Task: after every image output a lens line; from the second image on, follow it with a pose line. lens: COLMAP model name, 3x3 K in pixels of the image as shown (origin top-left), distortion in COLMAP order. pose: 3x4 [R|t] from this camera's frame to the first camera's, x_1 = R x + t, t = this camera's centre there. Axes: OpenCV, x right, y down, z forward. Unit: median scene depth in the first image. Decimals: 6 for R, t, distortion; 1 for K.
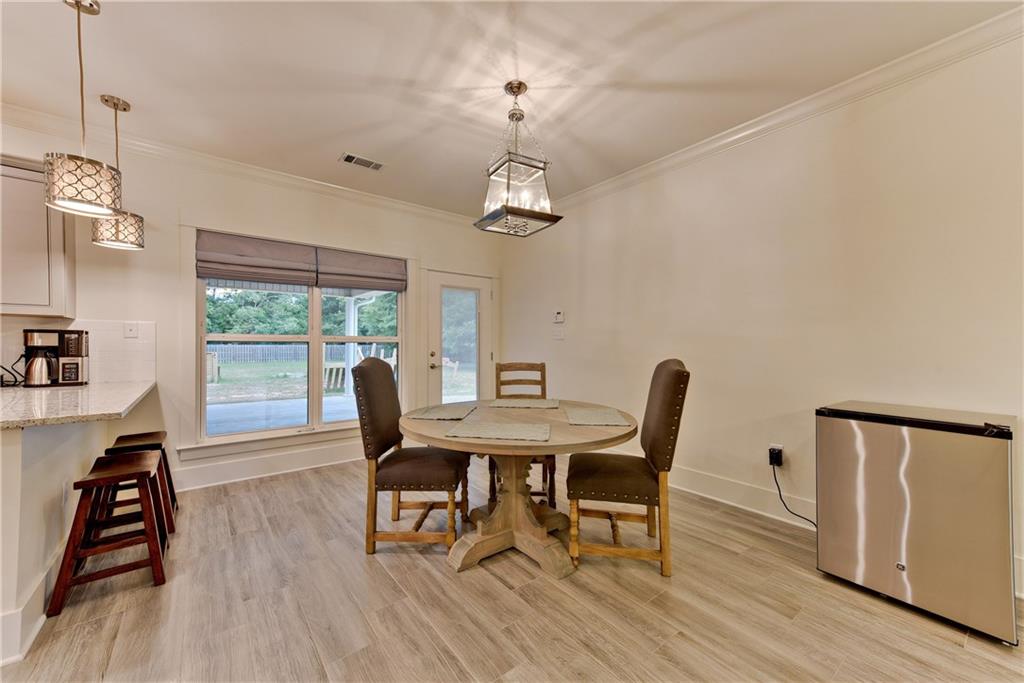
lens RADIAL K [[397.9, 0, 505.6], [0, 397.9, 345.5], [0, 0, 1]] dist [0.029629, 0.000282]
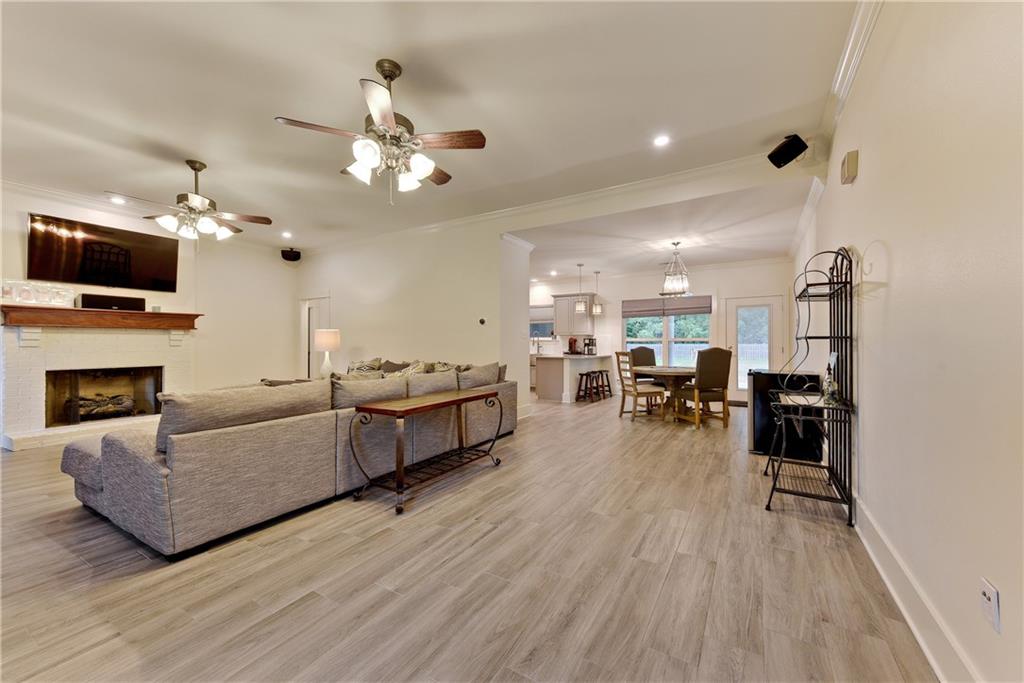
lens RADIAL K [[404.3, 0, 523.9], [0, 404.3, 353.3], [0, 0, 1]] dist [0.023905, -0.000007]
pose [[0.385736, 0.016371, -0.922464, 1.883701], [-0.000163, 0.999844, 0.017676, 0.027008], [0.922609, -0.006667, 0.385678, -0.845707]]
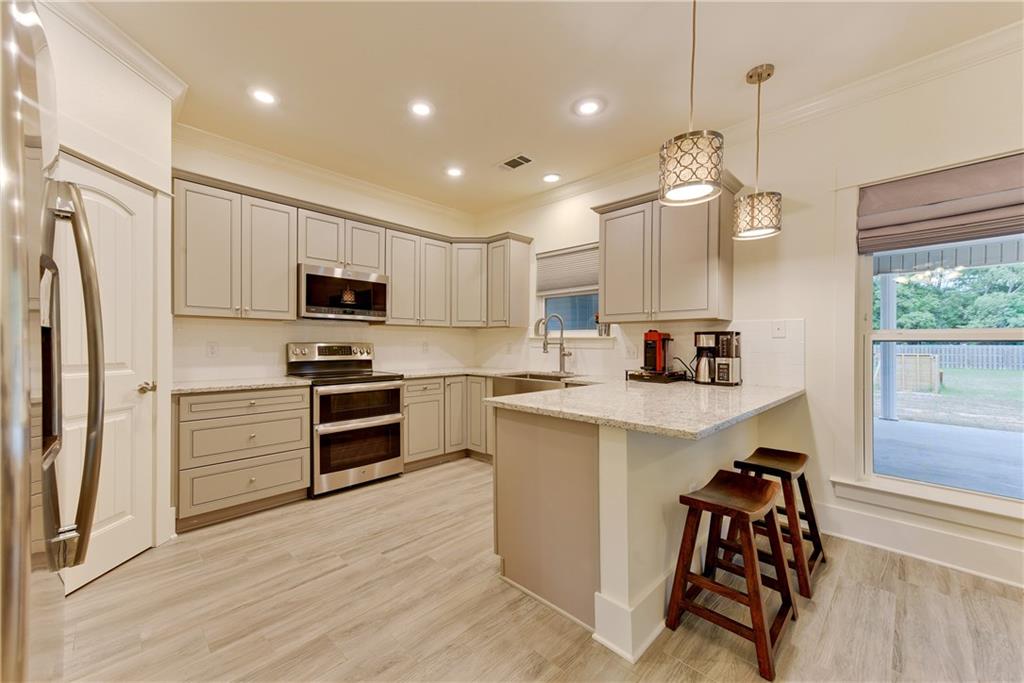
lens RADIAL K [[397.9, 0, 505.6], [0, 397.9, 345.5], [0, 0, 1]] dist [0.029629, 0.000282]
pose [[0.130768, 0.004464, -0.991403, -0.139662], [-0.004178, 0.999983, 0.003951, -0.003875], [0.991404, 0.003626, 0.130784, 0.332817]]
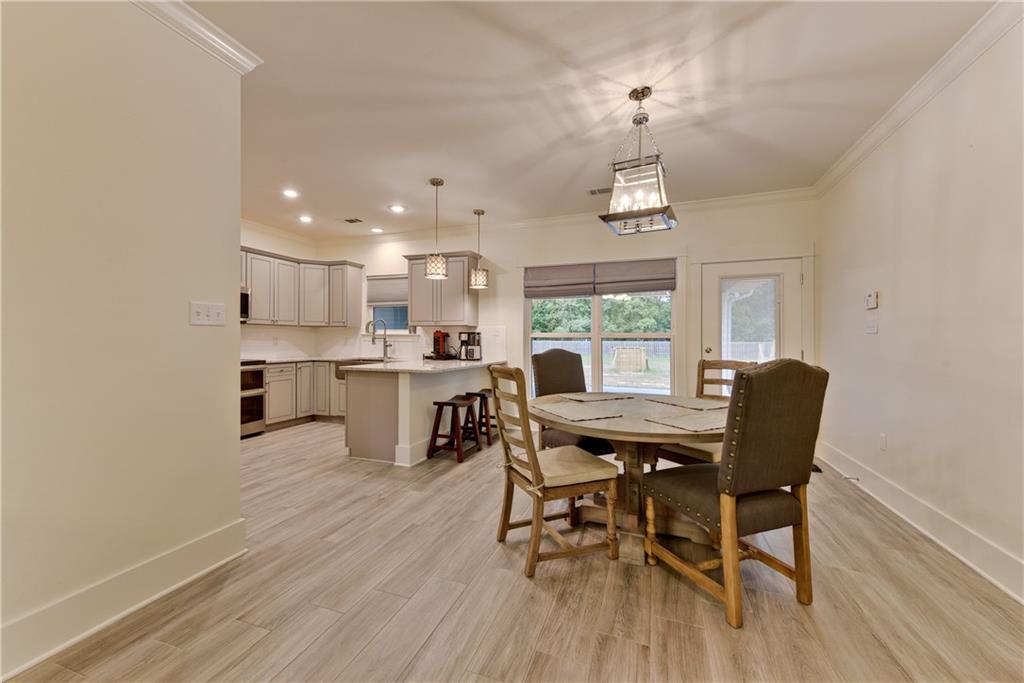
lens RADIAL K [[397.1, 0, 510.1], [0, 397.1, 342.4], [0, 0, 1]] dist [0.029561, 0.000061]
pose [[0.531312, 0.006379, -0.847152, 0.658101], [-0.005757, 0.999976, 0.003919, 0.002256], [0.847156, 0.002795, 0.531336, 0.146019]]
